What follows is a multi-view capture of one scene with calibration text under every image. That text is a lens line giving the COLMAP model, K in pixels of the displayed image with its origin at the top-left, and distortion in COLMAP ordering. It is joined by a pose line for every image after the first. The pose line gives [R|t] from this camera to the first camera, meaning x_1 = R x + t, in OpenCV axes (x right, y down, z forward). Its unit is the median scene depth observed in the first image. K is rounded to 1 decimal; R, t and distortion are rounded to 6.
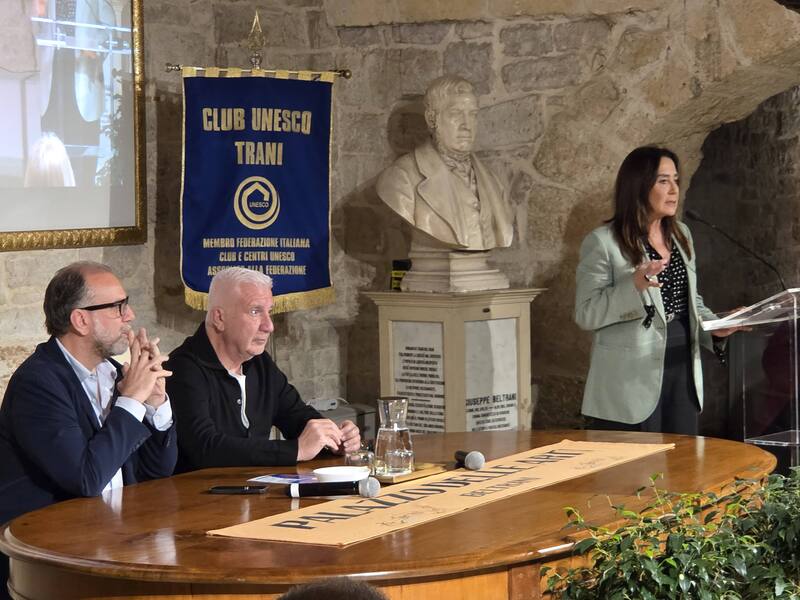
lens RADIAL K [[2265.2, 0, 400.0], [0, 2265.2, 299.9], [0, 0, 1]] dist [0.073192, 0.000000]
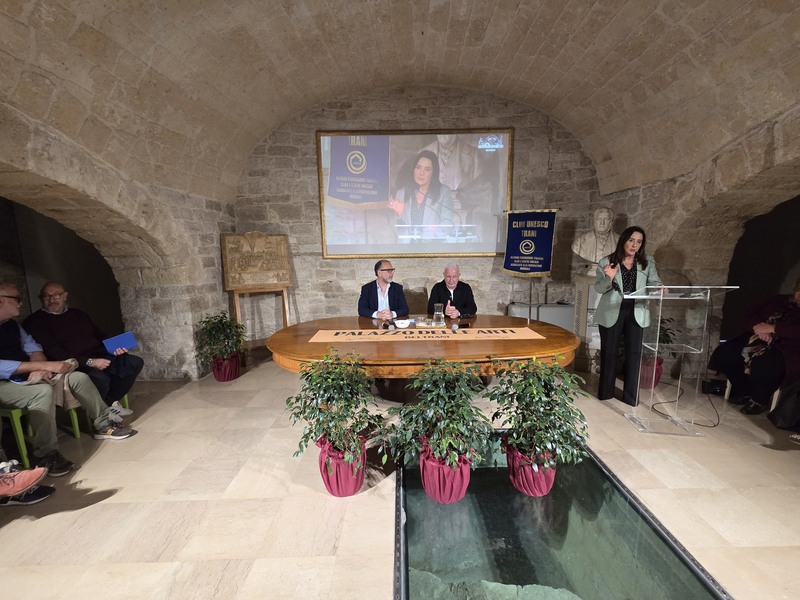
lens RADIAL K [[328.1, 0, 401.3], [0, 328.1, 297.0], [0, 0, 1]] dist [0.002437, 0.000650]
pose [[0.485550, 0.142633, -0.862495, 0.300485], [-0.043918, 0.989334, 0.138885, -0.026589], [0.873105, -0.029557, 0.486635, 0.538293]]
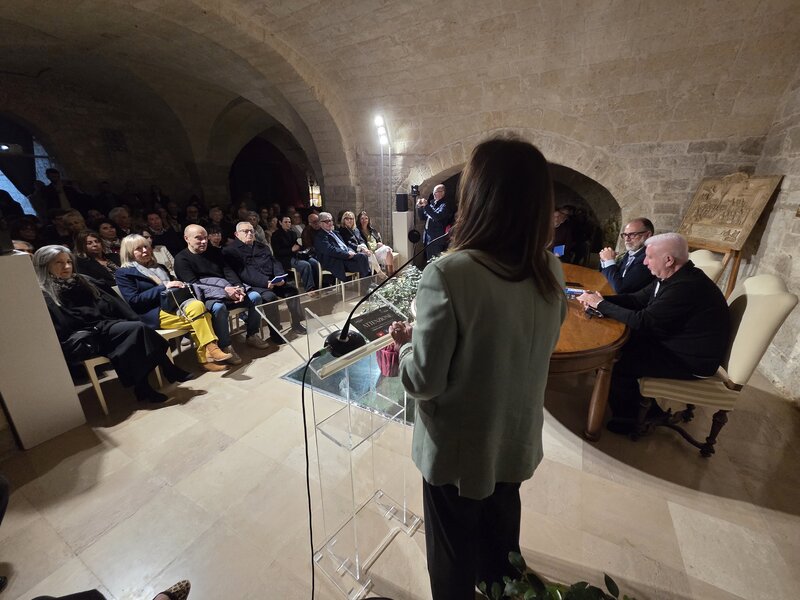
lens RADIAL K [[328.1, 0, 401.6], [0, 328.1, 296.9], [0, 0, 1]] dist [0.002437, 0.000650]
pose [[-0.999812, 0.008230, 0.017573, 0.136652], [0.013948, 0.934410, 0.355926, -0.055020], [-0.013491, 0.356104, -0.934349, 1.036330]]
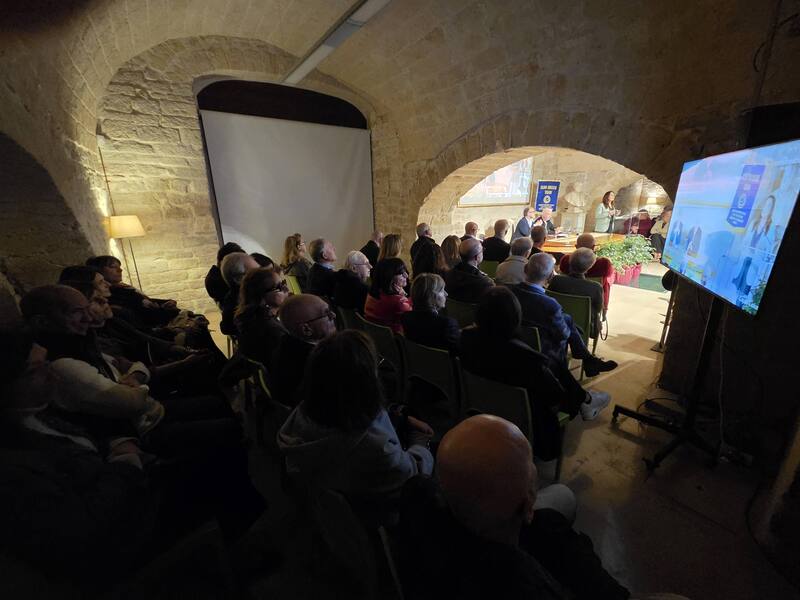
lens RADIAL K [[328.1, 0, 398.6], [0, 328.1, 297.2], [0, 0, 1]] dist [0.002437, 0.000650]
pose [[0.919559, 0.114996, -0.375748, -0.066785], [-0.021316, 0.969411, 0.244518, 0.014062], [0.392373, -0.216839, 0.893882, -0.199505]]
